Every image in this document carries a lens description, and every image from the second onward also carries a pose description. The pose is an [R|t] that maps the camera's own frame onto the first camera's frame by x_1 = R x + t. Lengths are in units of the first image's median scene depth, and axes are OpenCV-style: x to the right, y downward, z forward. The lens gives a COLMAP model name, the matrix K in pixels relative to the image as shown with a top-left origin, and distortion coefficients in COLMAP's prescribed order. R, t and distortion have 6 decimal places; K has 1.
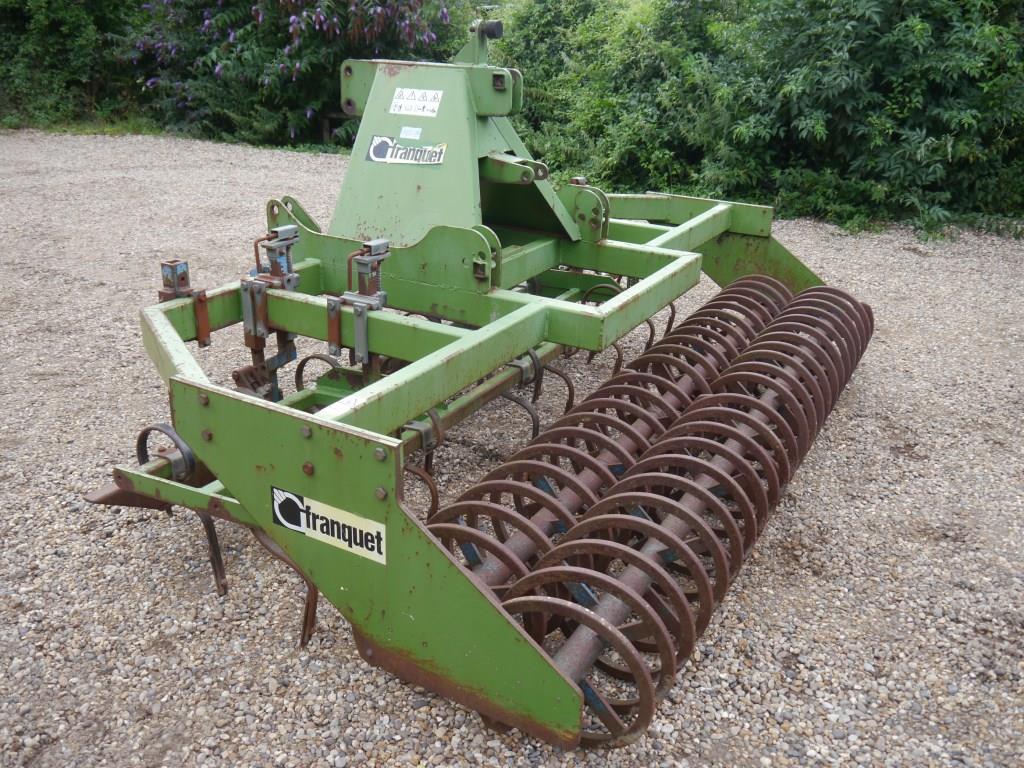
lens RADIAL K [[893.2, 0, 510.9], [0, 893.2, 382.9], [0, 0, 1]] dist [-0.002432, -0.009911]
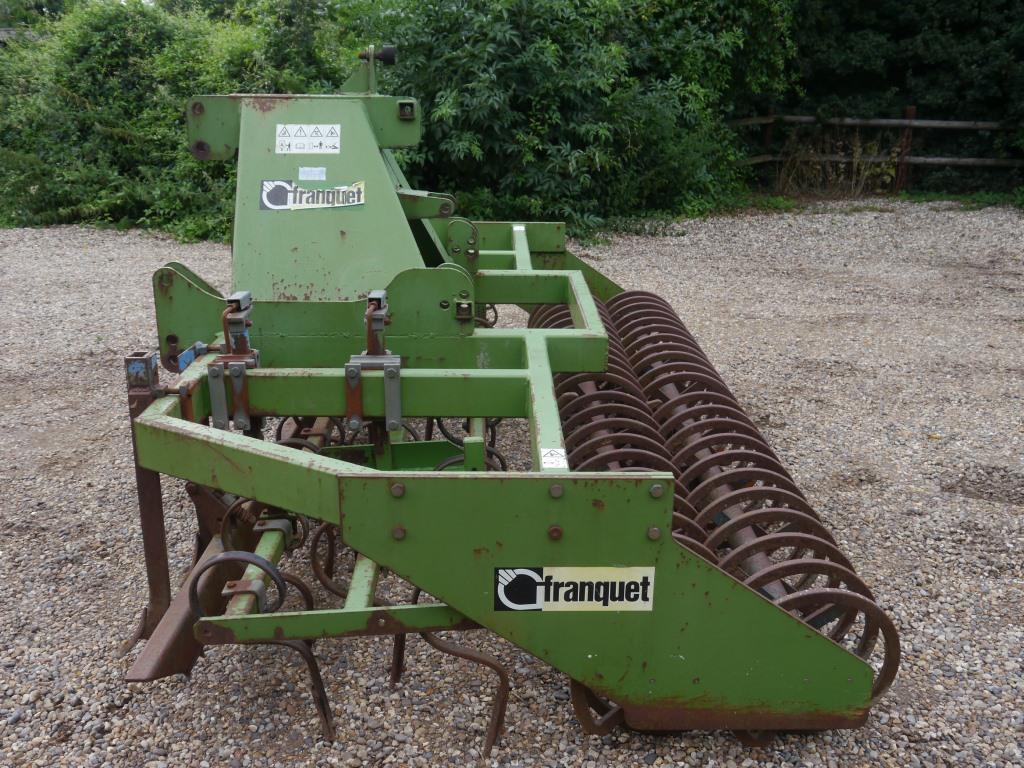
lens RADIAL K [[988.4, 0, 512.0], [0, 988.4, 384.0], [0, 0, 1]] dist [-0.018384, 0.014025]
pose [[0.859688, -0.180294, 0.477945, -0.446002], [0.207313, 0.978267, -0.003869, -0.034589], [-0.466860, 0.102410, 0.878381, 0.082358]]
